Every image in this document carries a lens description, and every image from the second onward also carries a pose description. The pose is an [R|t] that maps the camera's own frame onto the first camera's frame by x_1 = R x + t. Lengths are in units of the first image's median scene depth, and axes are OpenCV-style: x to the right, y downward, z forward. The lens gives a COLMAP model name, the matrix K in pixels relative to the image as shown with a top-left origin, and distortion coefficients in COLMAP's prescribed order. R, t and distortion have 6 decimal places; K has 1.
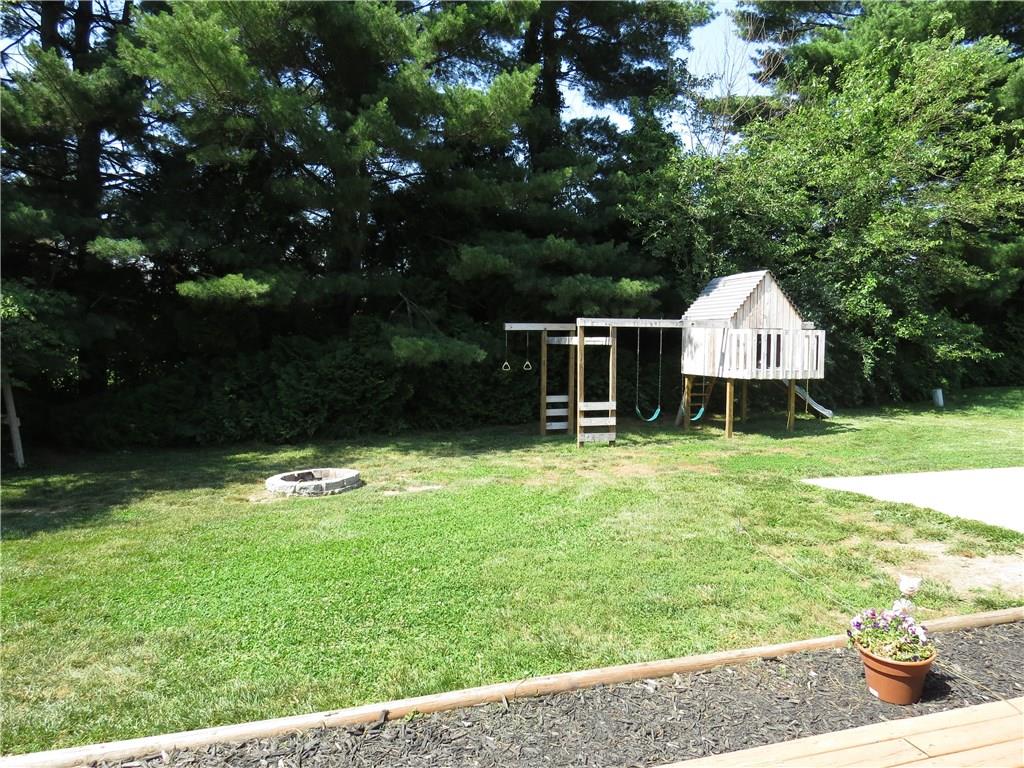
lens RADIAL K [[724.4, 0, 511.9], [0, 724.4, 384.7], [0, 0, 1]] dist [-0.027899, 0.007025]
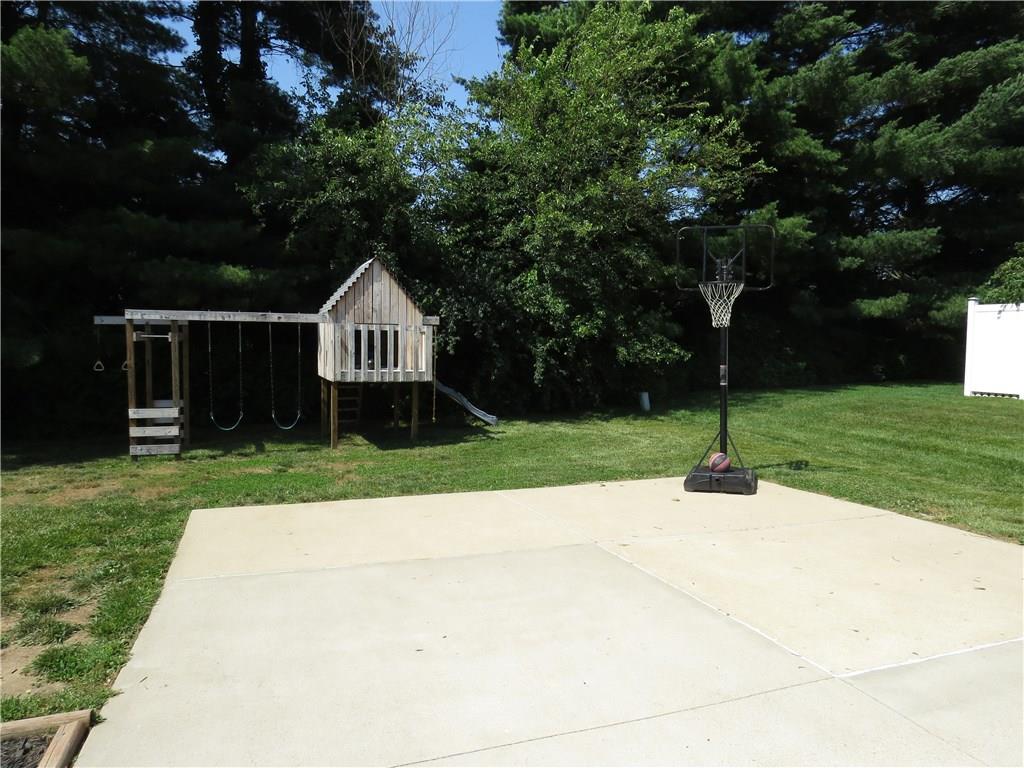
lens RADIAL K [[724.4, 0, 511.9], [0, 724.4, 383.8], [0, 0, 1]] dist [-0.027899, 0.007025]
pose [[0.995538, 0.000753, 0.094359, 0.425527], [-0.000438, 0.999994, -0.003354, -0.002230], [-0.094361, 0.003297, 0.995533, 0.113183]]
